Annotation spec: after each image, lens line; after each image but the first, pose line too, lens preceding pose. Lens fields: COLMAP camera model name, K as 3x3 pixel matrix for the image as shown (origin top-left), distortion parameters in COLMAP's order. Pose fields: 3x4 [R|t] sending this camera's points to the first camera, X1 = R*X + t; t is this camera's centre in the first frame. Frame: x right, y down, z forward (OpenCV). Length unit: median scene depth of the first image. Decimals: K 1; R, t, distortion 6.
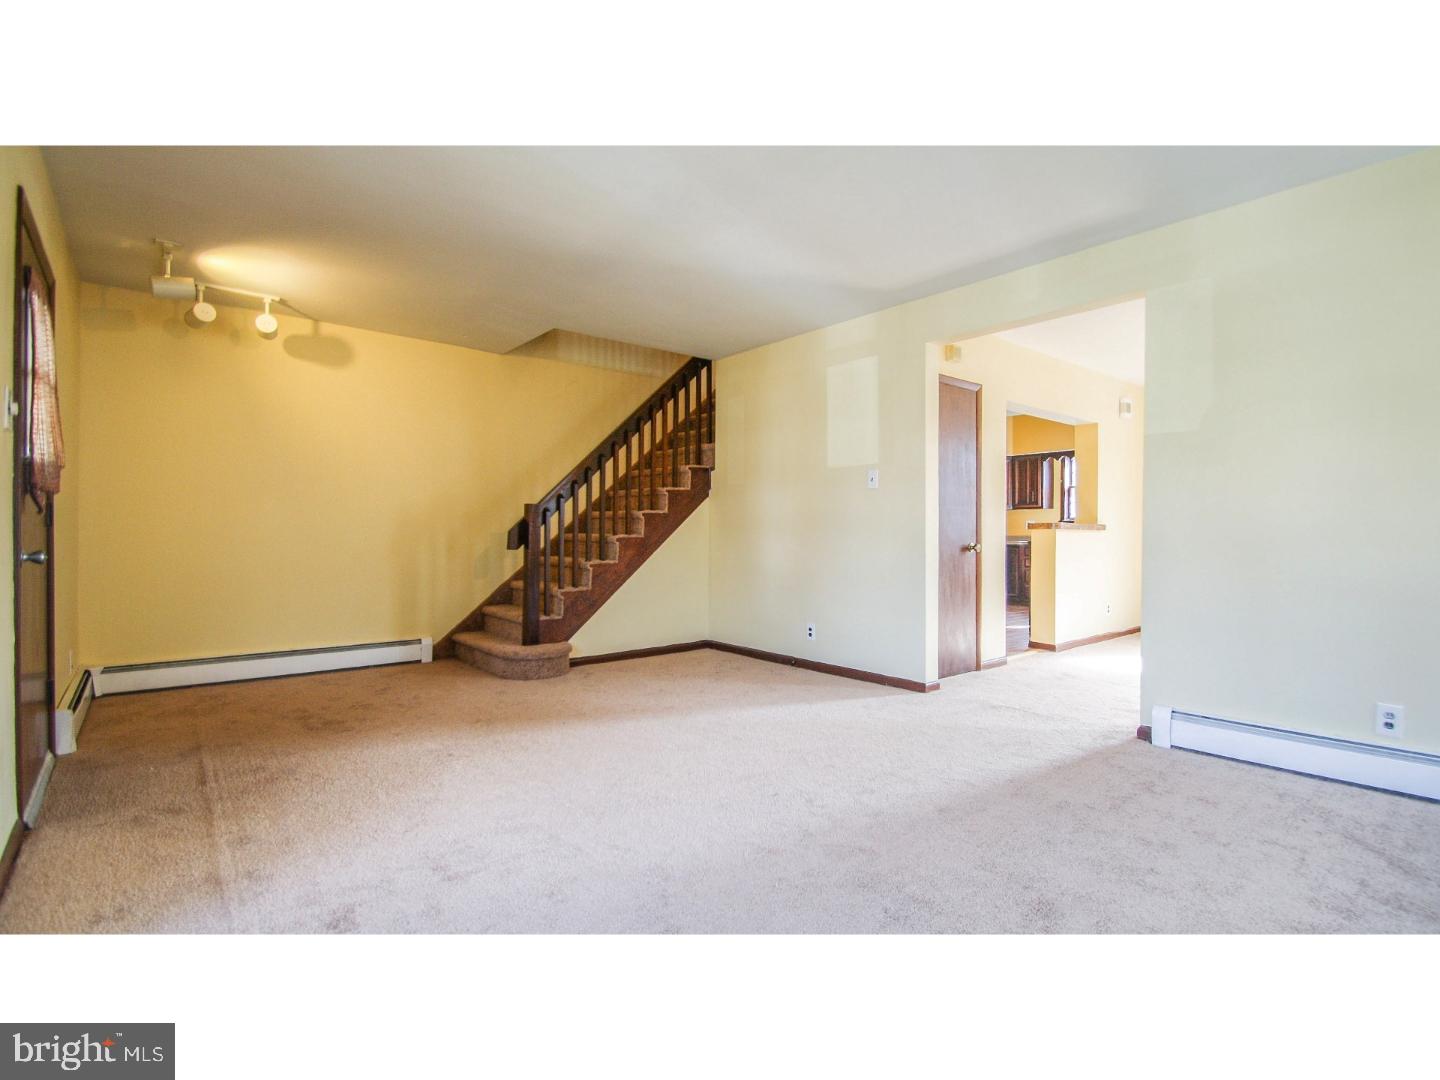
lens RADIAL K [[722.0, 0, 727.0], [0, 722.0, 542.2], [0, 0, 1]] dist [0.003100, -0.008568]
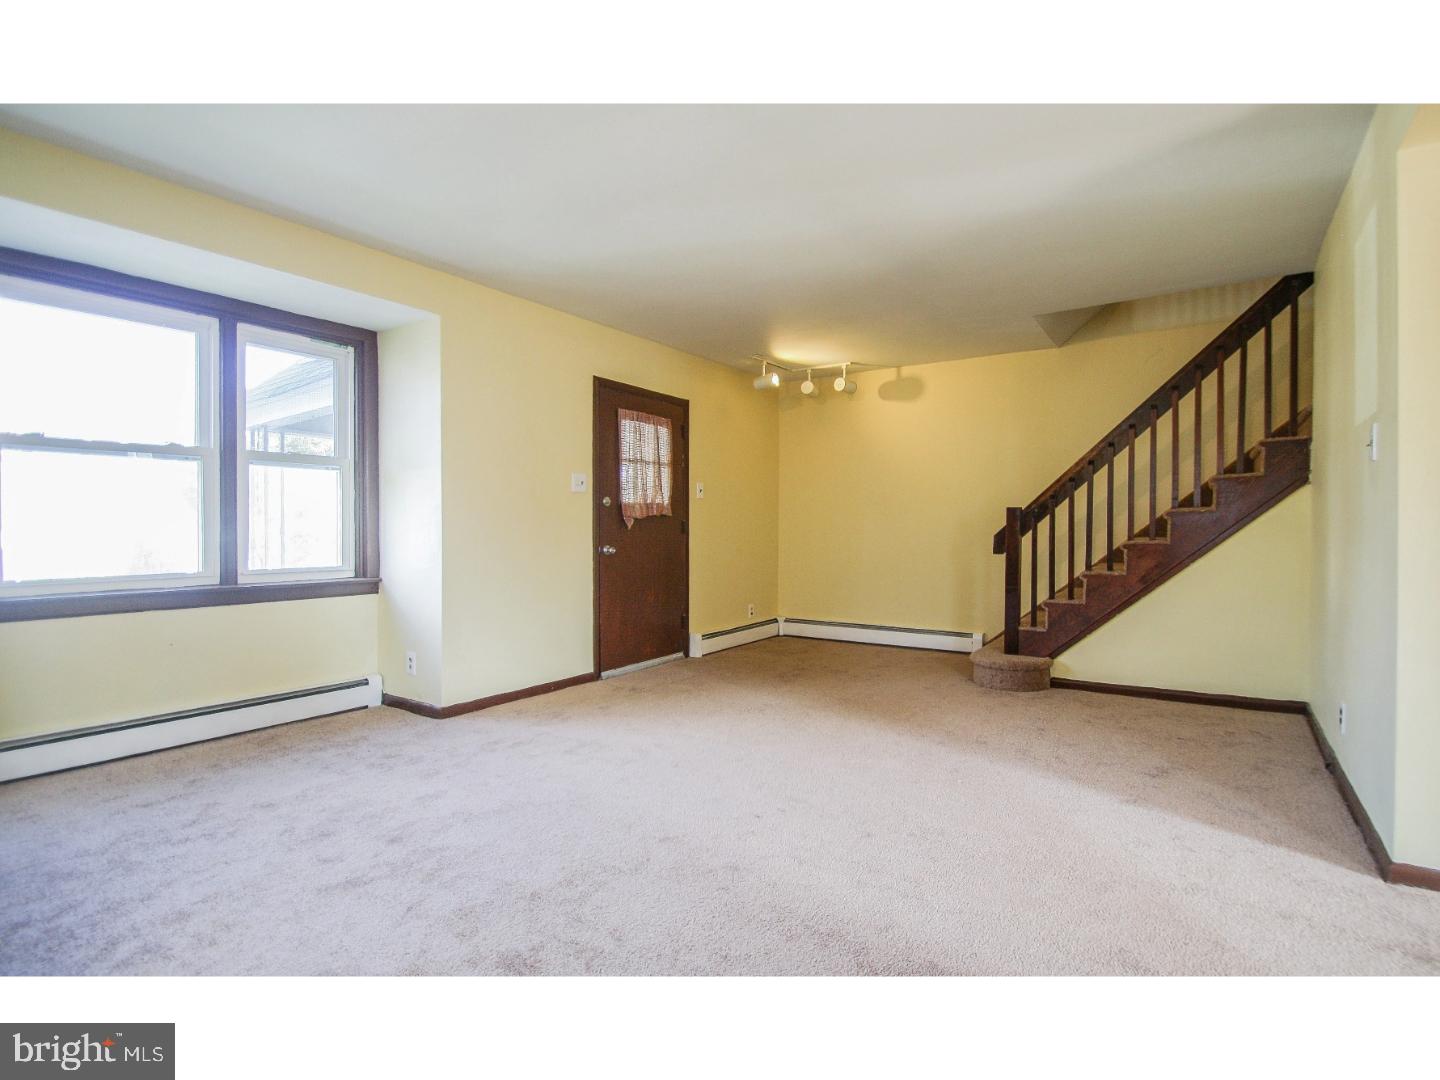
lens RADIAL K [[696.4, 0, 719.8], [0, 696.4, 540.1], [0, 0, 1]] dist [0.018612, 0.000028]
pose [[0.263972, 0.015040, -0.964413, 0.511035], [-0.006852, 0.999882, 0.013718, -0.019477], [0.964506, 0.002987, 0.264044, 0.369497]]
